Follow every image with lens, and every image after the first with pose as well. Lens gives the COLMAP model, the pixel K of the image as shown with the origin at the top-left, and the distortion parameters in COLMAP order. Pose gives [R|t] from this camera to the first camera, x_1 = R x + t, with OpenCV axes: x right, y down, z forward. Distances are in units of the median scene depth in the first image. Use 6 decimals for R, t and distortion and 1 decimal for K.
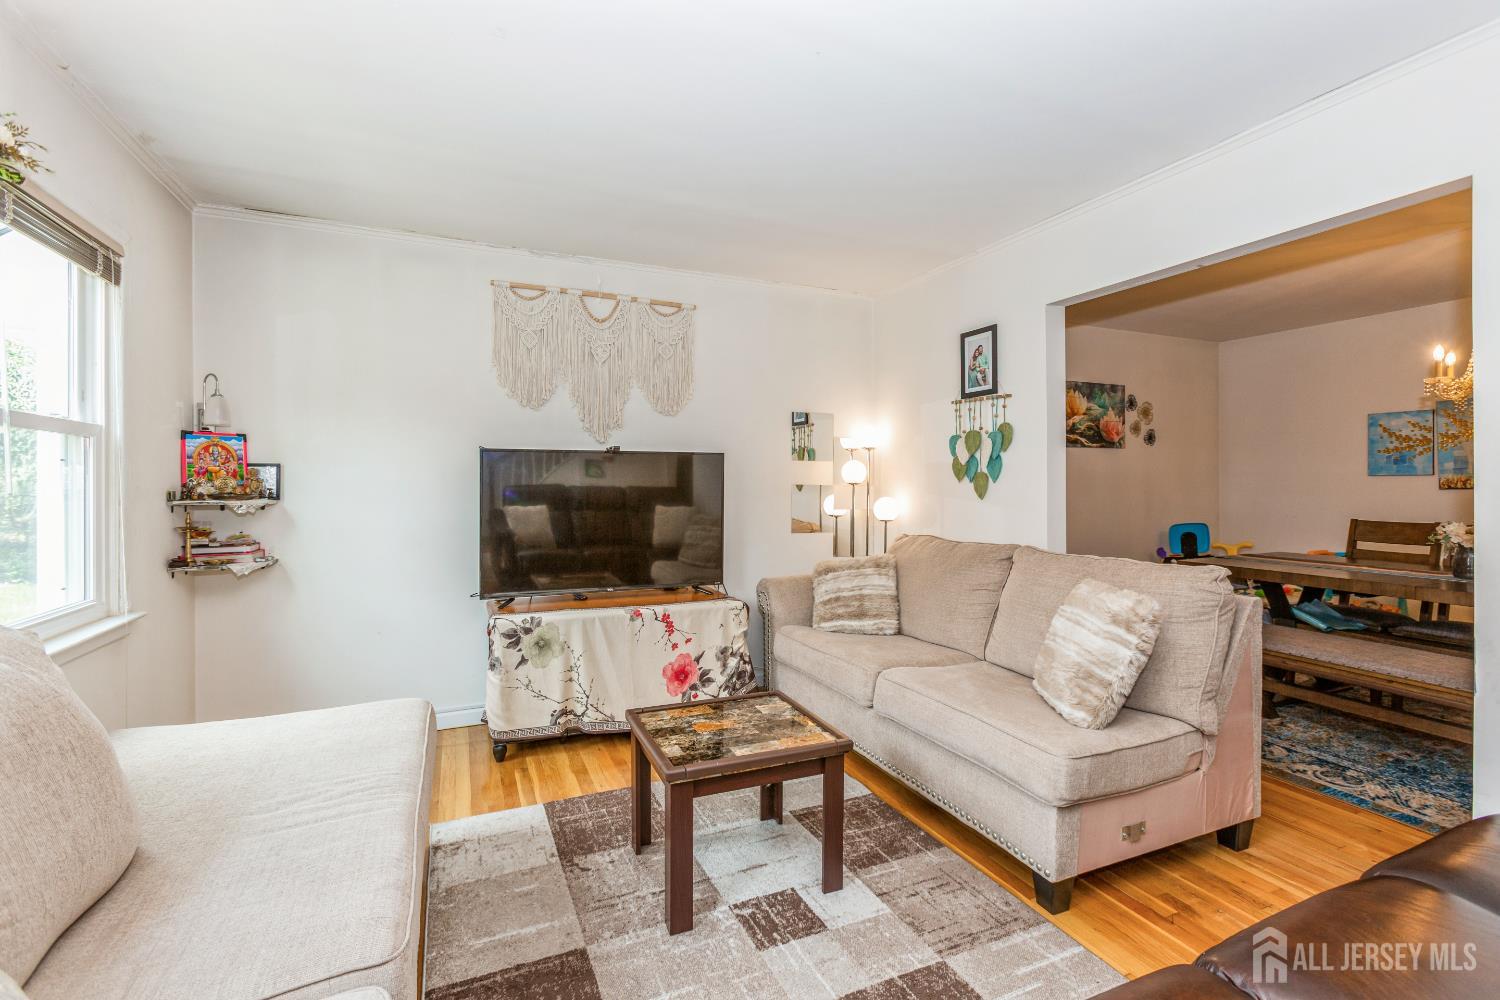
lens RADIAL K [[661.3, 0, 749.4], [0, 661.3, 487.0], [0, 0, 1]] dist [-0.020119, 0.013473]
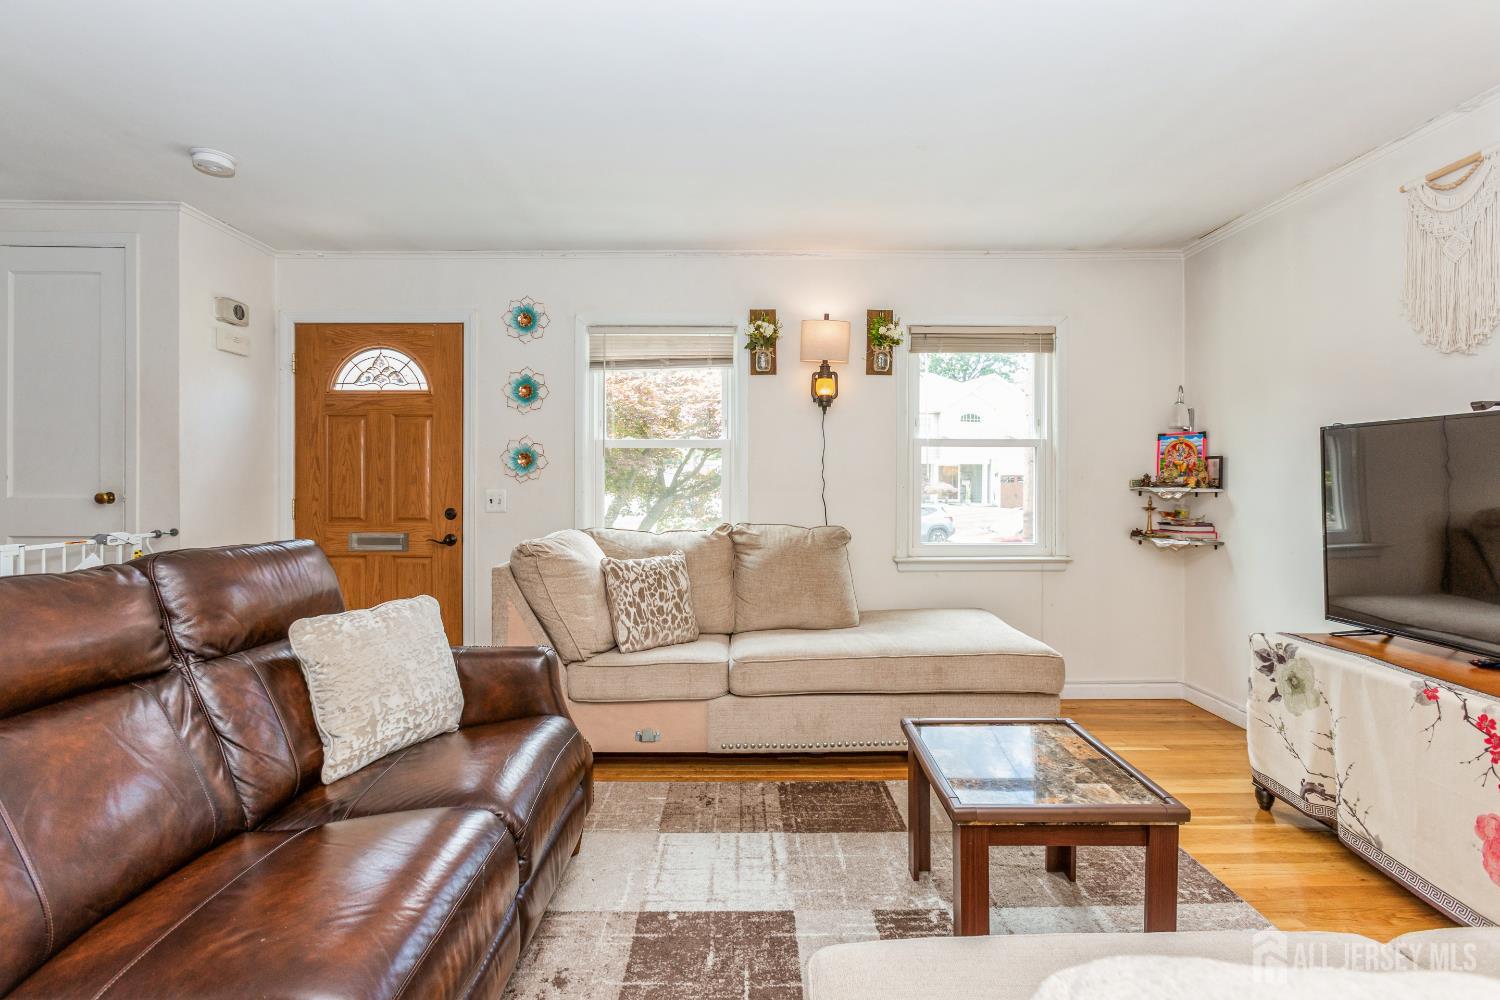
lens RADIAL K [[661.3, 0, 749.4], [0, 661.3, 487.0], [0, 0, 1]] dist [-0.020119, 0.013473]
pose [[-0.386577, 0.009183, -0.922211, 0.624595], [-0.004193, 0.999923, 0.011714, 0.007373], [0.922248, 0.008395, -0.386508, 0.717588]]
